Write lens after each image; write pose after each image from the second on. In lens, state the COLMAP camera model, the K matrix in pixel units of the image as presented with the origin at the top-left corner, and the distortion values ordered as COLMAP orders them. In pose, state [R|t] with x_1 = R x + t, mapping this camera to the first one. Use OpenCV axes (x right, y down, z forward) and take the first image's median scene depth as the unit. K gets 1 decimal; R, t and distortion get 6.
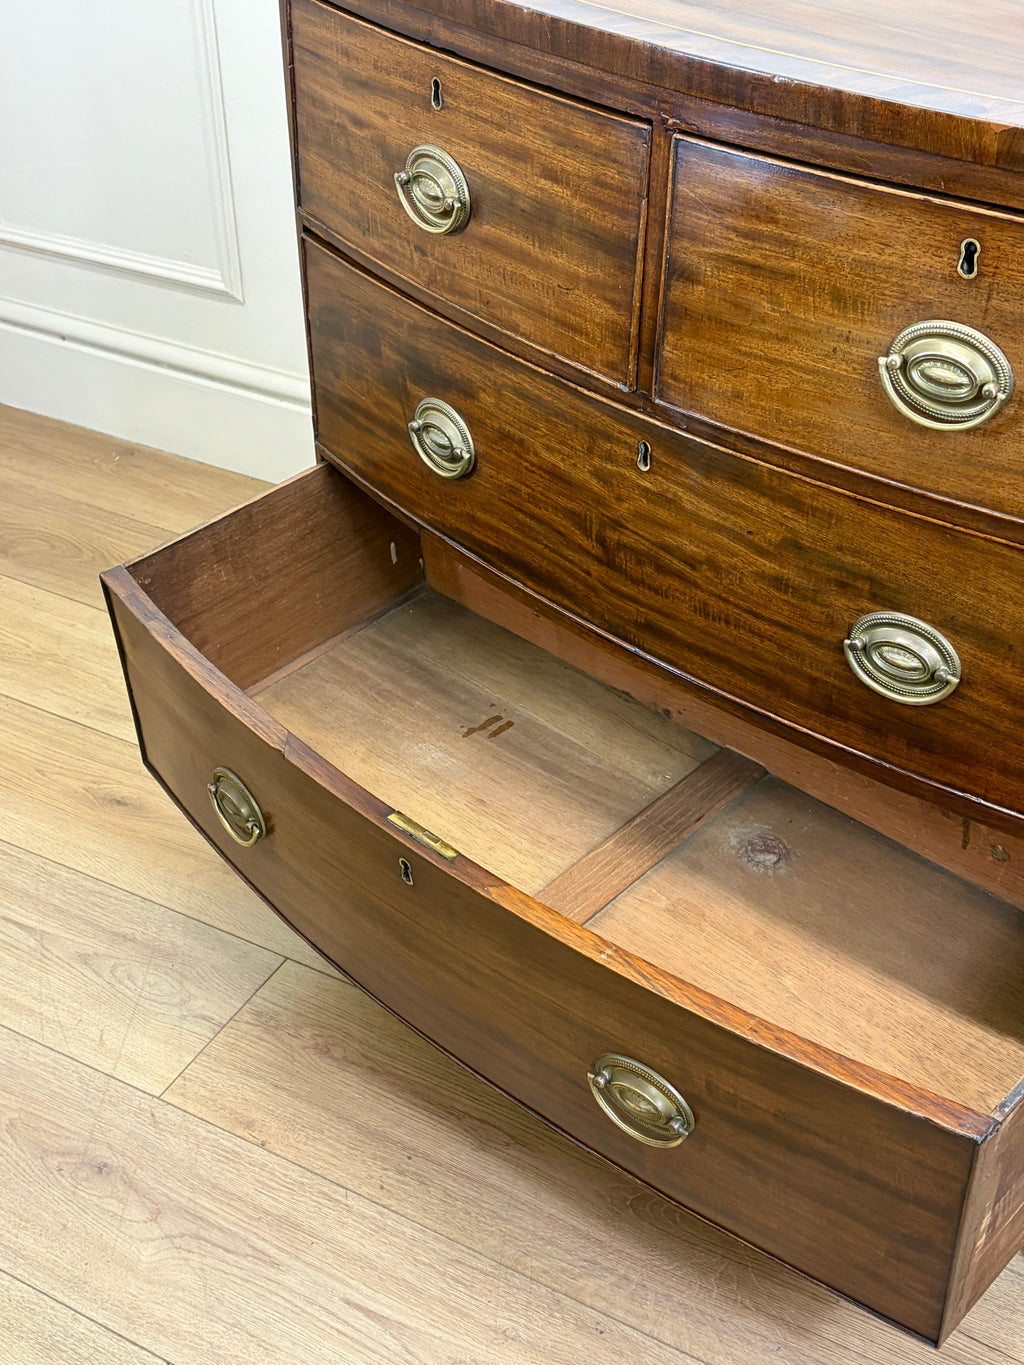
lens RADIAL K [[1682.1, 0, 508.1], [0, 1682.1, 698.0], [0, 0, 1]] dist [0.026104, 0.000000]
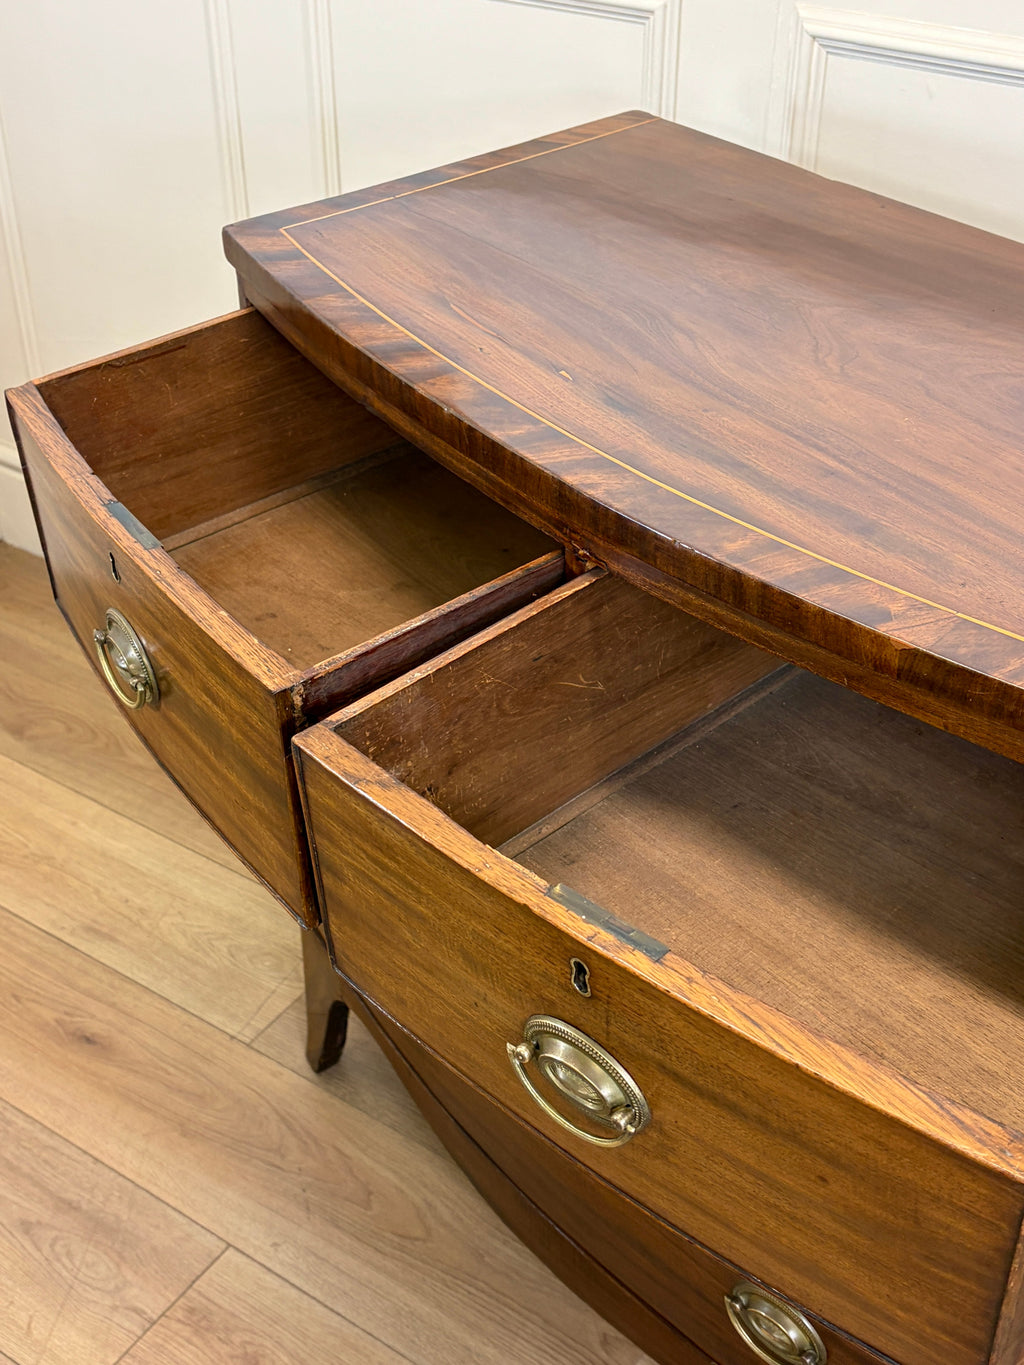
lens RADIAL K [[1682.1, 0, 507.2], [0, 1682.1, 674.9], [0, 0, 1]] dist [0.026104, 0.000000]
pose [[0.995655, 0.052910, -0.076623, 0.109227], [-0.054434, 0.998356, -0.017948, -0.212475], [0.075548, 0.022040, 0.996899, 0.054745]]
